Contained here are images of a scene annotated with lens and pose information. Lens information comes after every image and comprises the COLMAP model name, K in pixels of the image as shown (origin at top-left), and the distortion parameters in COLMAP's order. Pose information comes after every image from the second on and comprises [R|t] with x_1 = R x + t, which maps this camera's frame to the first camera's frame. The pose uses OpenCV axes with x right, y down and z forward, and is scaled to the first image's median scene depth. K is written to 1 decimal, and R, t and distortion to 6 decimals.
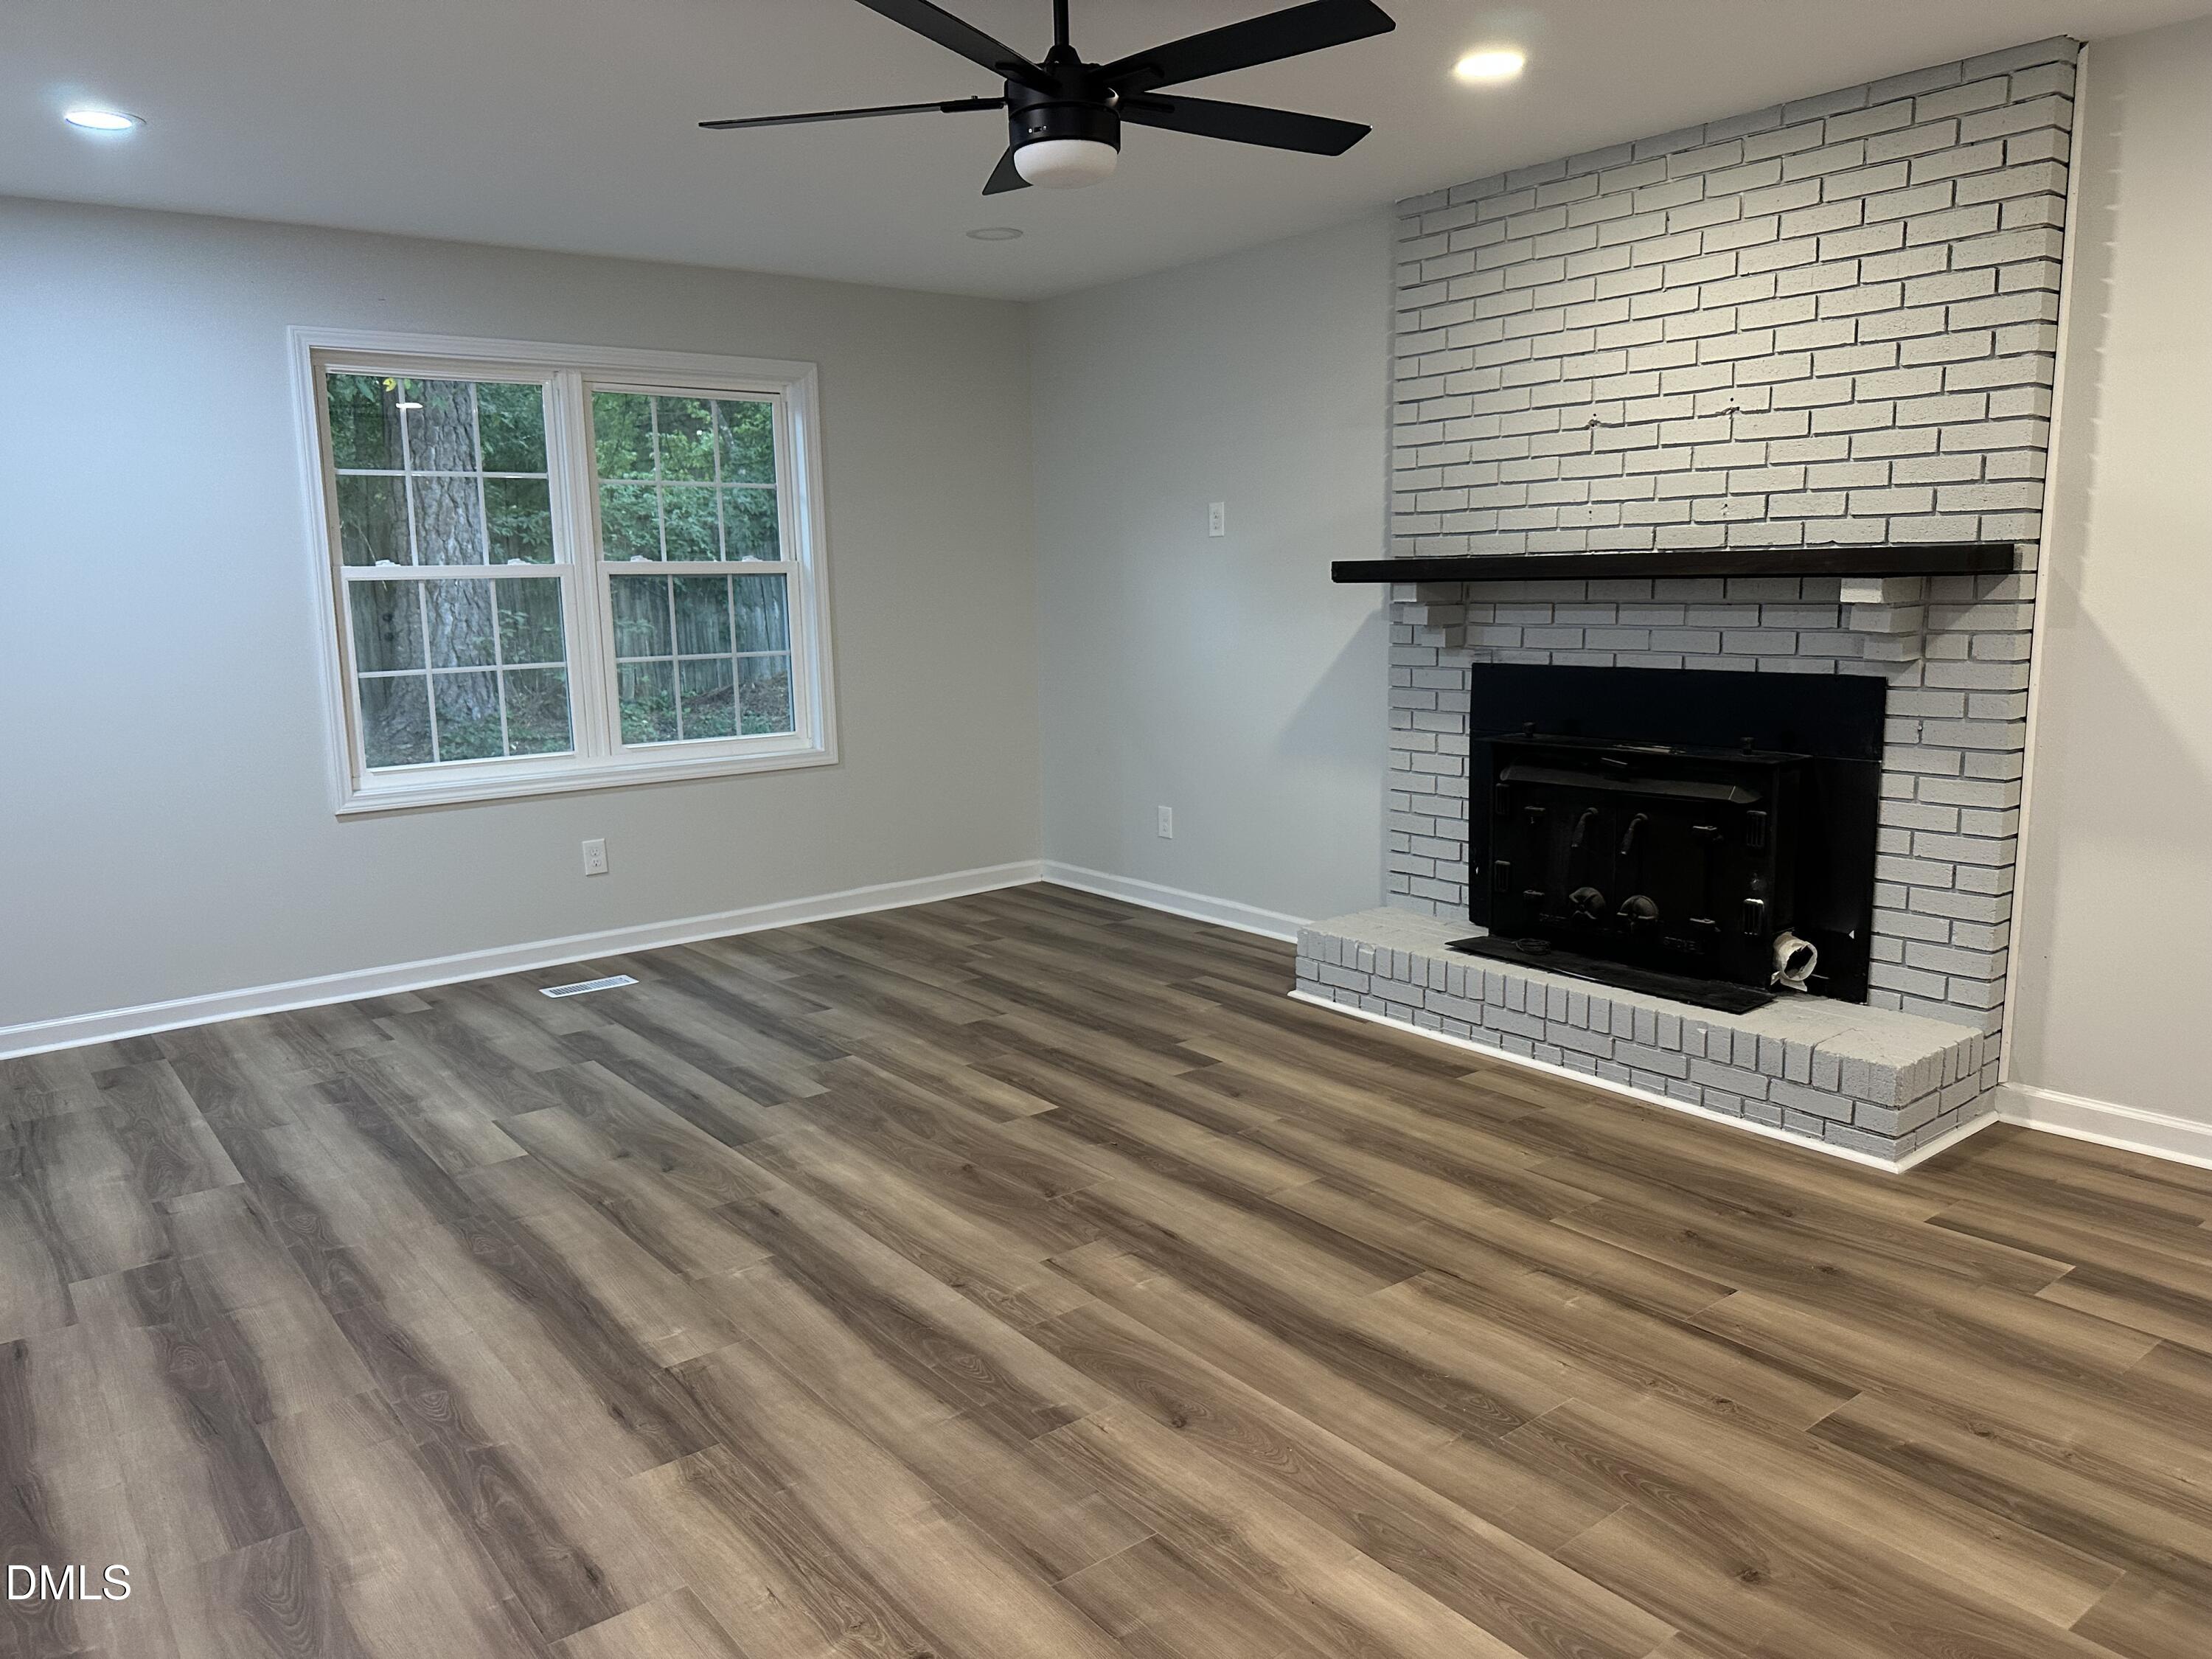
lens RADIAL K [[1565.5, 0, 1107.7], [0, 1565.5, 809.4], [0, 0, 1]] dist [0.068353, -0.048621]
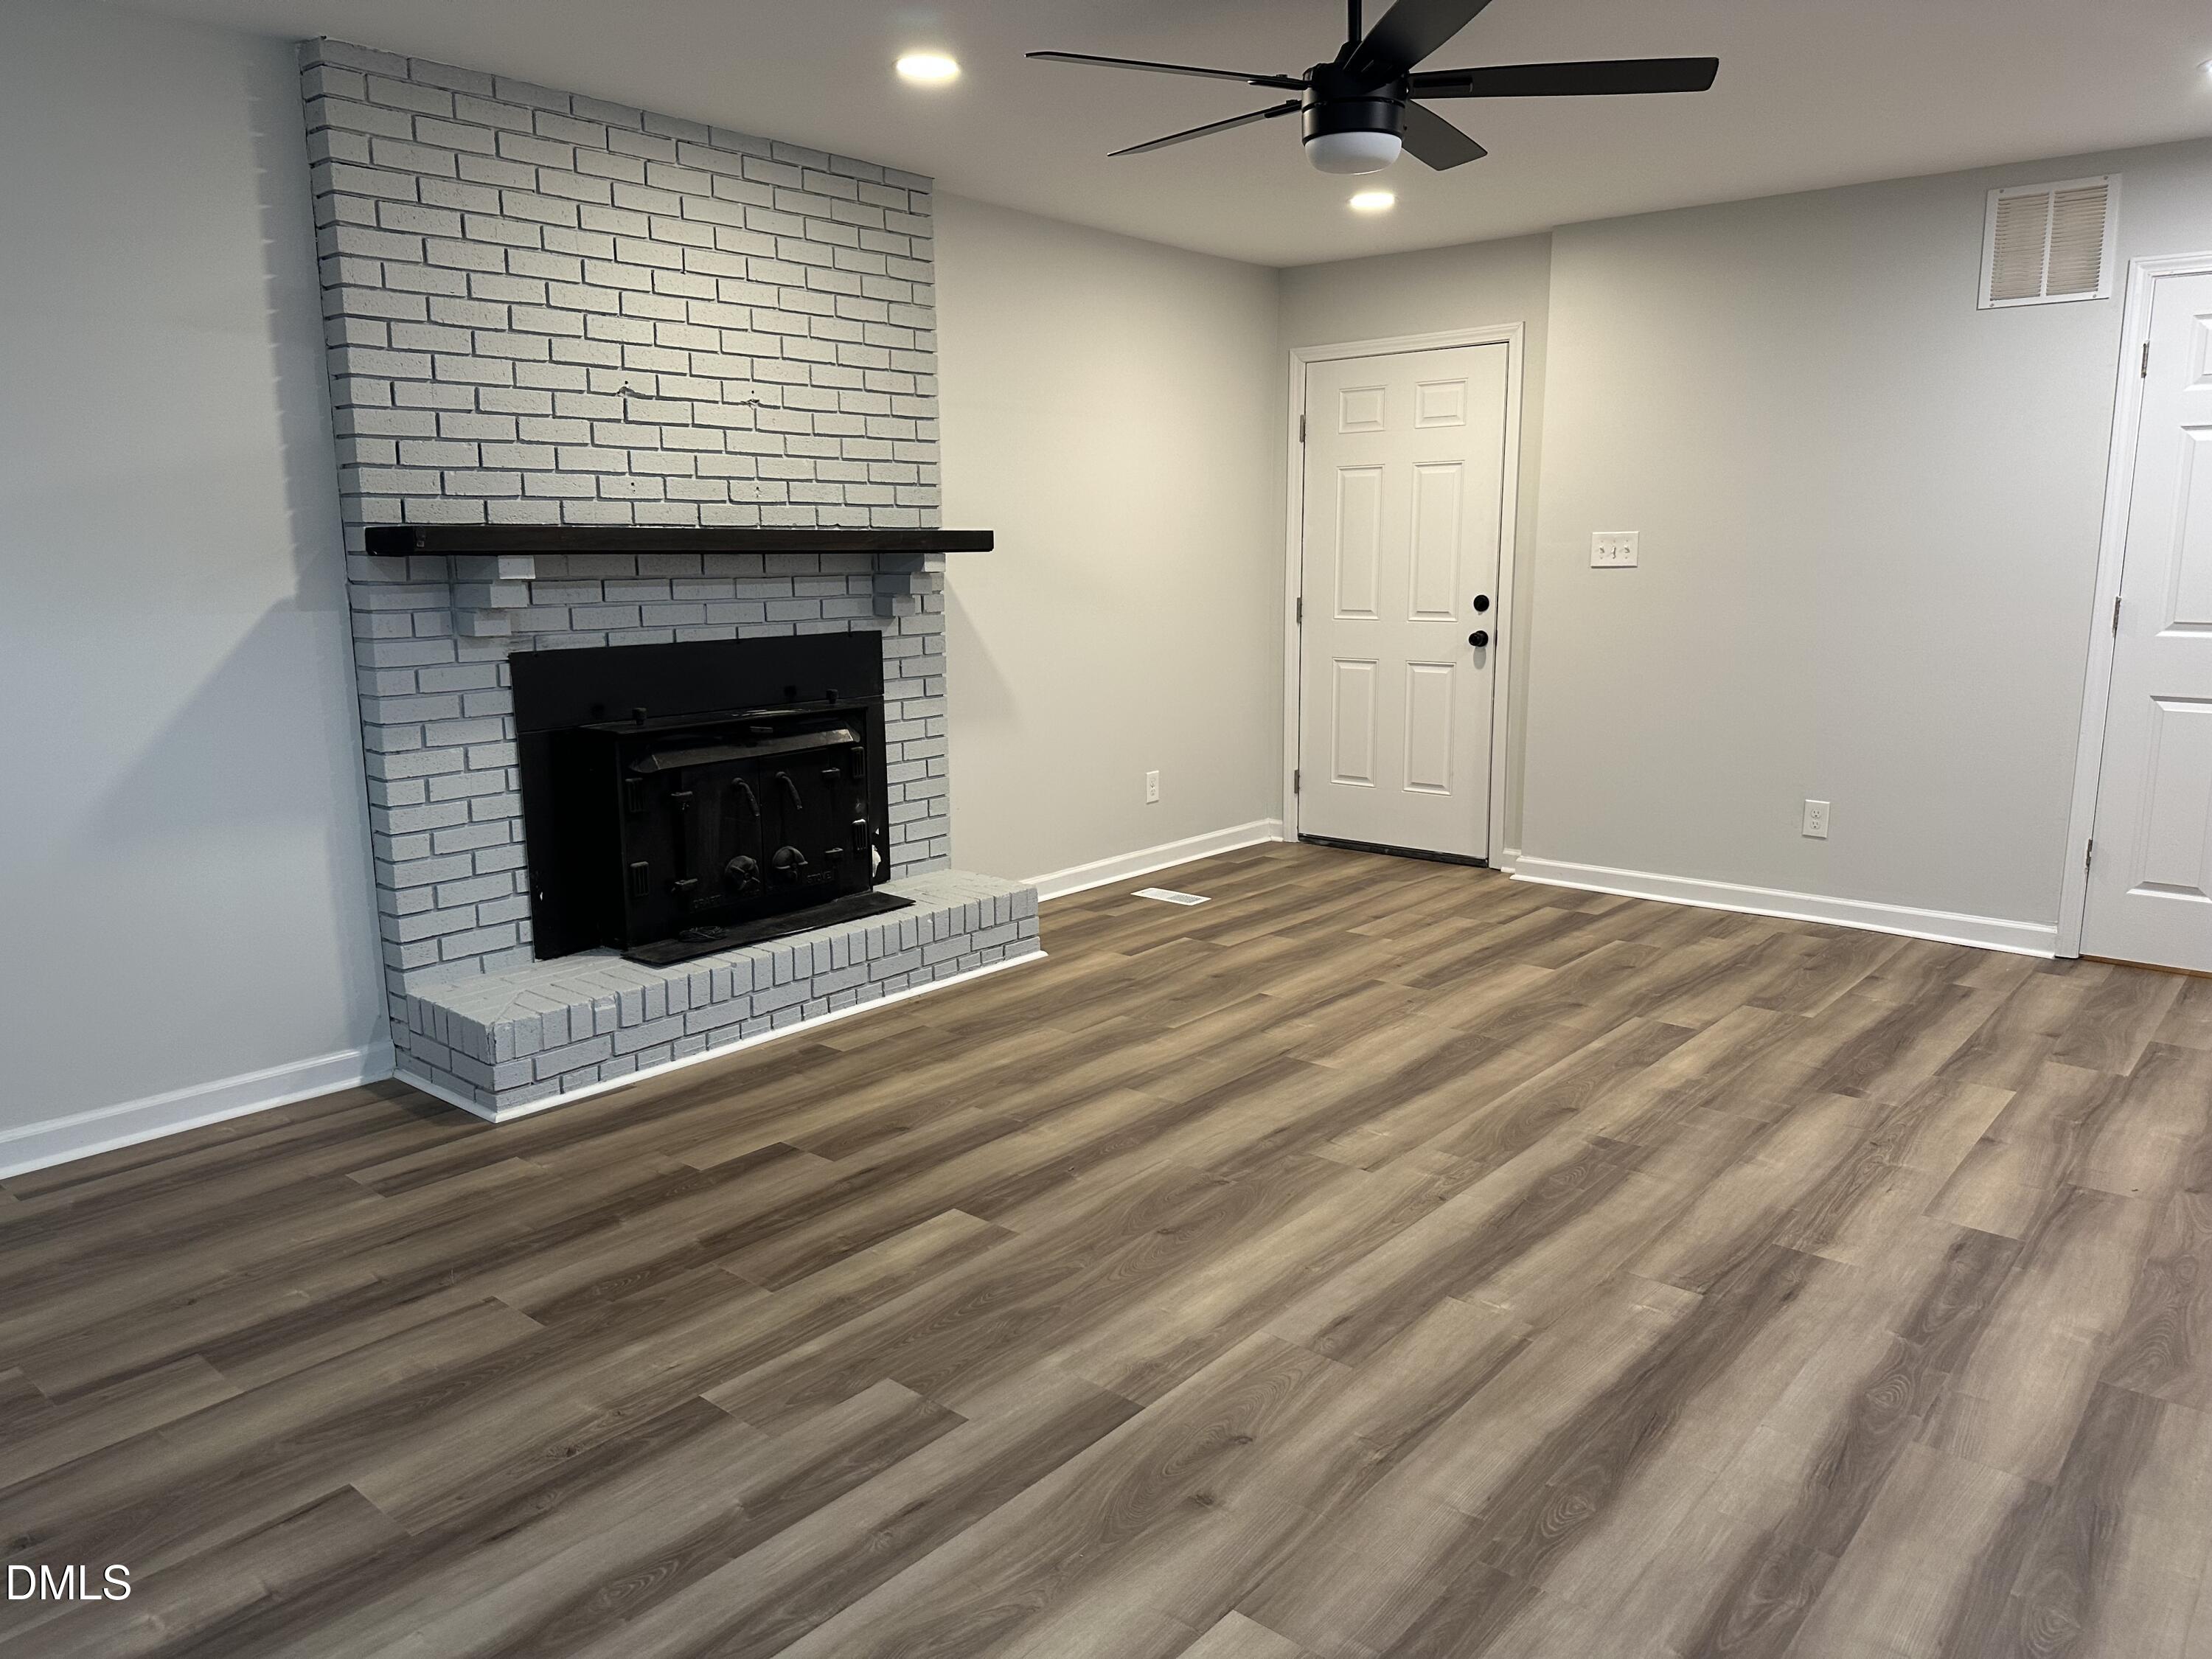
lens RADIAL K [[1565.5, 0, 1106.9], [0, 1565.5, 827.4], [0, 0, 1]] dist [0.068353, -0.048621]
pose [[-0.211500, -0.159468, 0.964281, -0.823114], [0.155258, 0.968591, 0.194234, -0.147319], [-0.964968, 0.190793, -0.180098, 1.079010]]
